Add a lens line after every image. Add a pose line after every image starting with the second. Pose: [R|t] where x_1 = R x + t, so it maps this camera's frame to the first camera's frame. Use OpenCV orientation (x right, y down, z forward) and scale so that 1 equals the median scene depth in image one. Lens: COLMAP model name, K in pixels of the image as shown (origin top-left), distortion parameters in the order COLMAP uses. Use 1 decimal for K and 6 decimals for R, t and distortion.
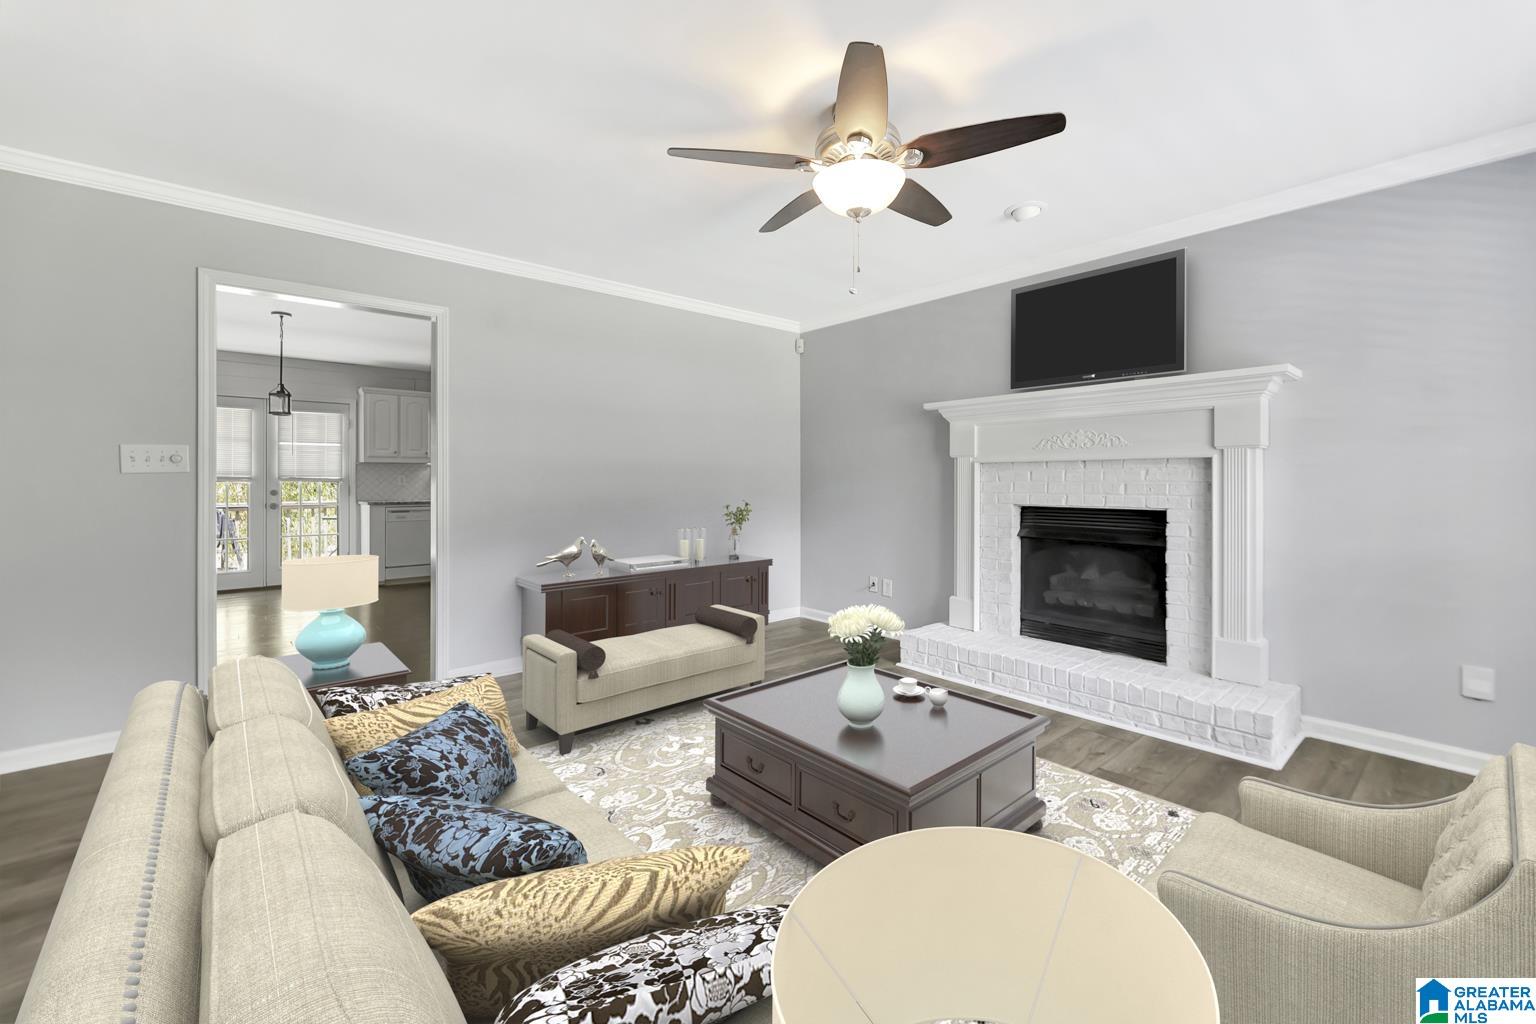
lens RADIAL K [[640.1, 0, 770.9], [0, 640.1, 488.8], [0, 0, 1]] dist [-0.001611, 0.000058]
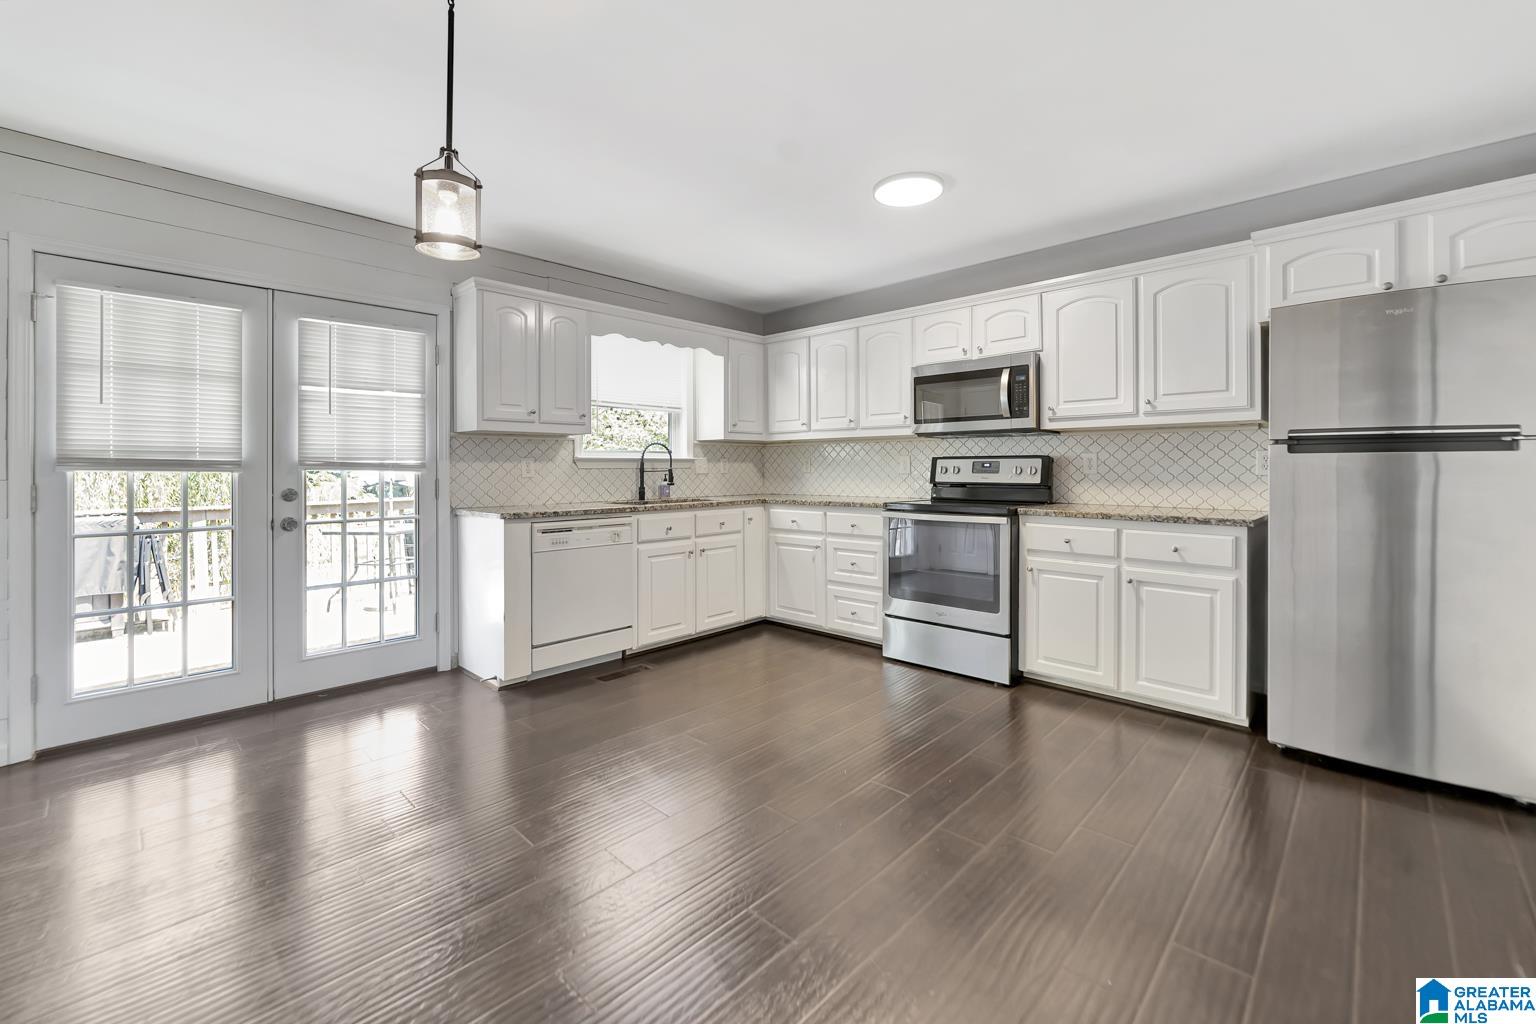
lens RADIAL K [[640.1, 0, 770.9], [0, 640.1, 488.8], [0, 0, 1]] dist [-0.001611, 0.000058]
pose [[0.995215, -0.004800, 0.097589, -0.474955], [0.002350, 0.999680, 0.025200, -0.009564], [-0.097679, -0.024850, 0.994908, 0.504996]]
